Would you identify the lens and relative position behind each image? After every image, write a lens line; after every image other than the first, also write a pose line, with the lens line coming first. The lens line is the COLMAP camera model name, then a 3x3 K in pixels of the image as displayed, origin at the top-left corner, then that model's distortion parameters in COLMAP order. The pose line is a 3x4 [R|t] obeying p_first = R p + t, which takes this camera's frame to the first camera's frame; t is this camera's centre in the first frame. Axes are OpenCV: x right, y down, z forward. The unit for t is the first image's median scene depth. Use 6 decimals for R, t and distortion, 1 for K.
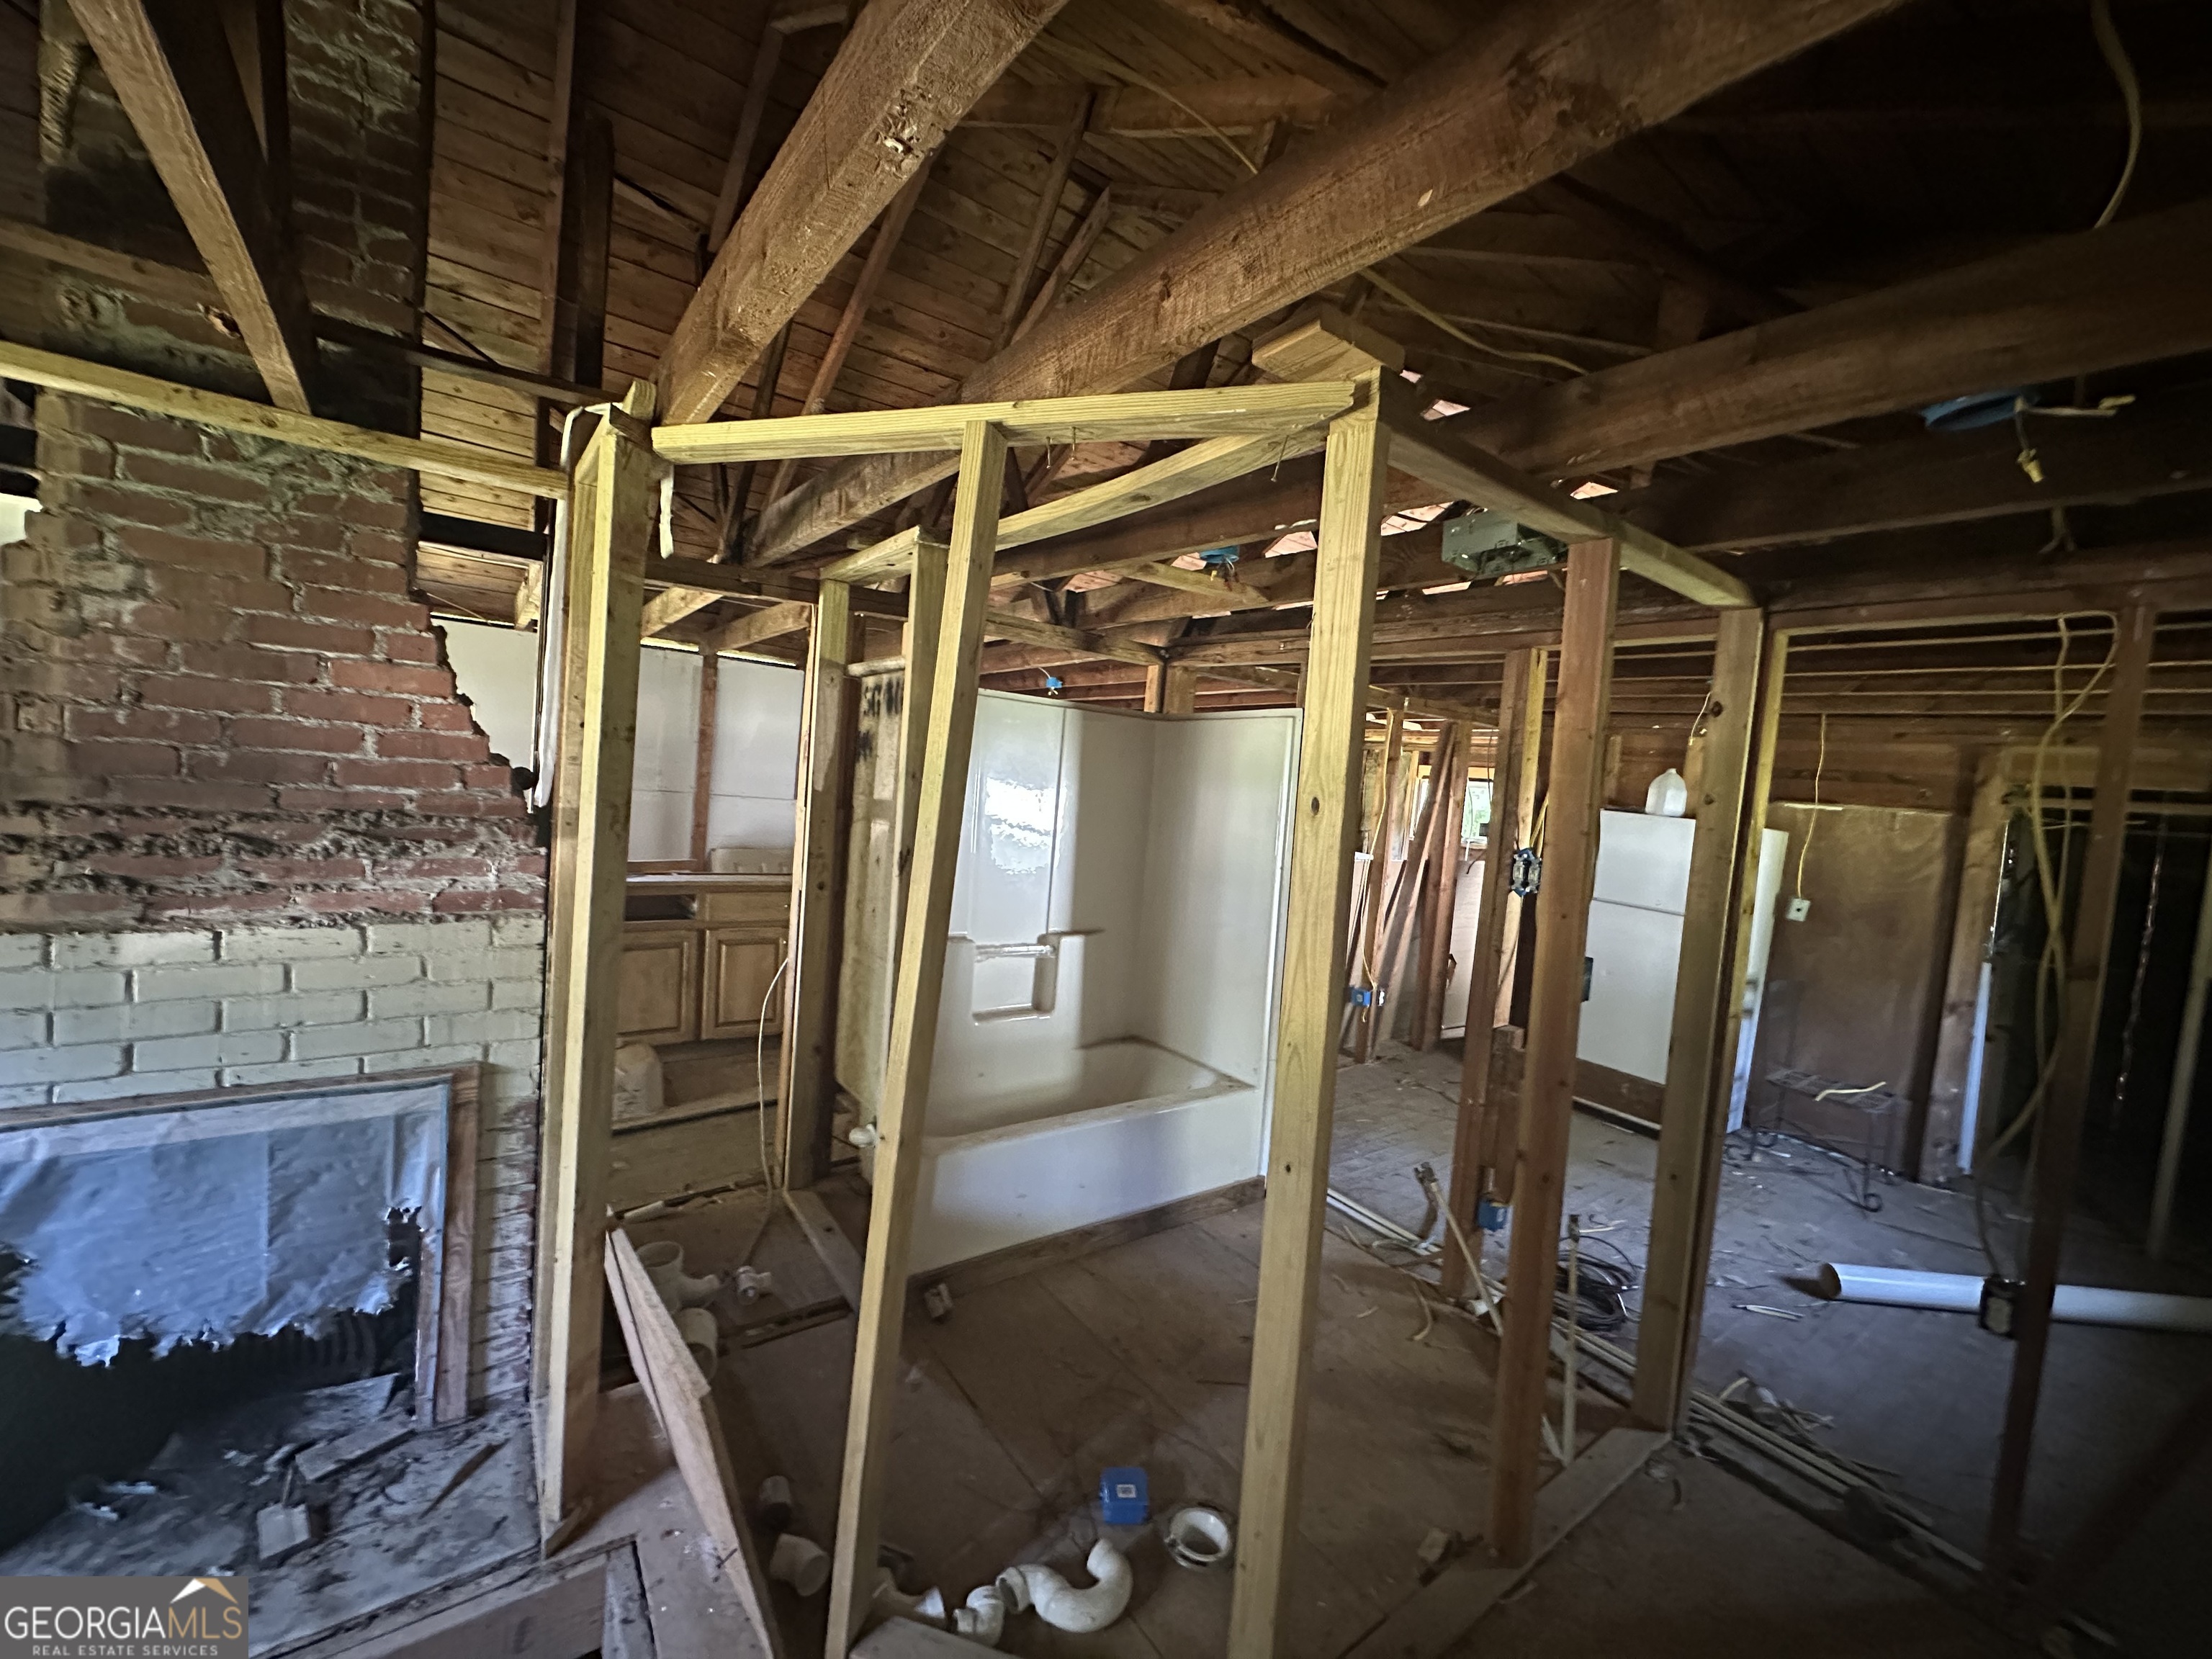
lens RADIAL K [[881.7, 0, 1106.6], [0, 881.7, 825.0], [0, 0, 1]] dist [-0.001344, 0.000586]
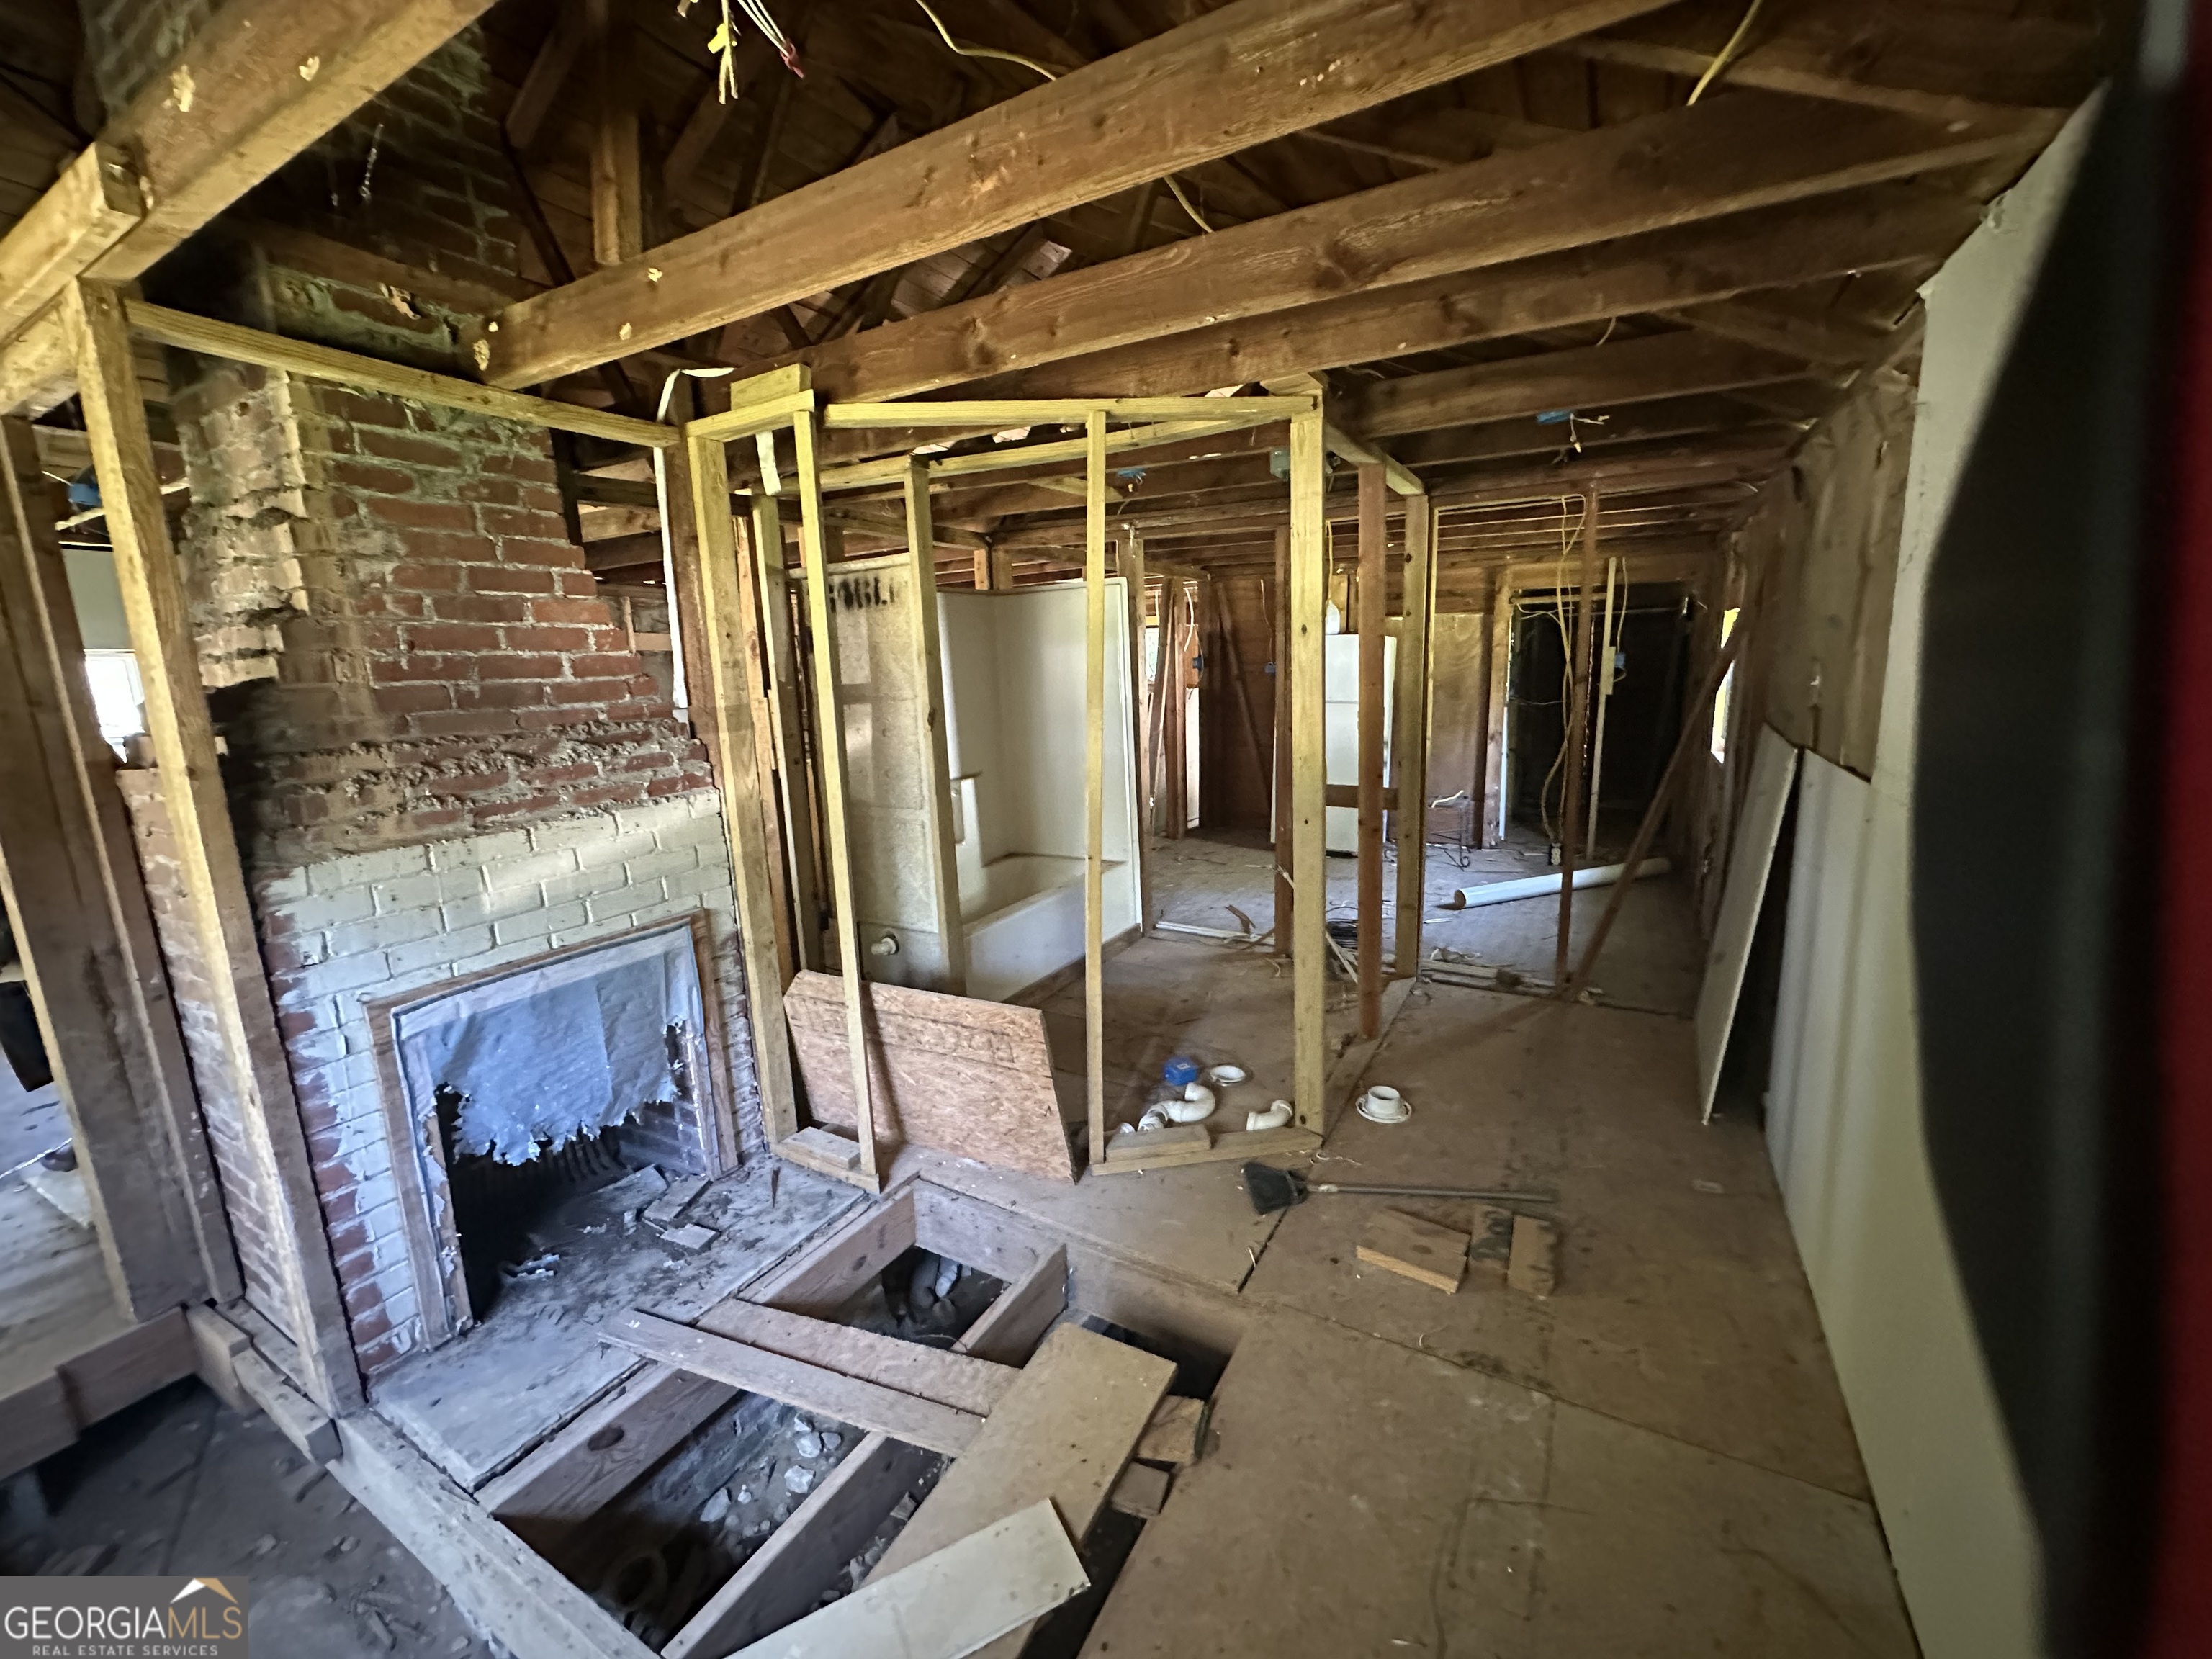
lens RADIAL K [[881.7, 0, 1107.0], [0, 881.7, 823.7], [0, 0, 1]] dist [-0.001344, 0.000586]
pose [[0.908366, -0.183984, 0.375527, -0.674135], [0.128945, 0.977489, 0.166998, 0.010198], [-0.397799, -0.103273, 0.911642, -0.430845]]
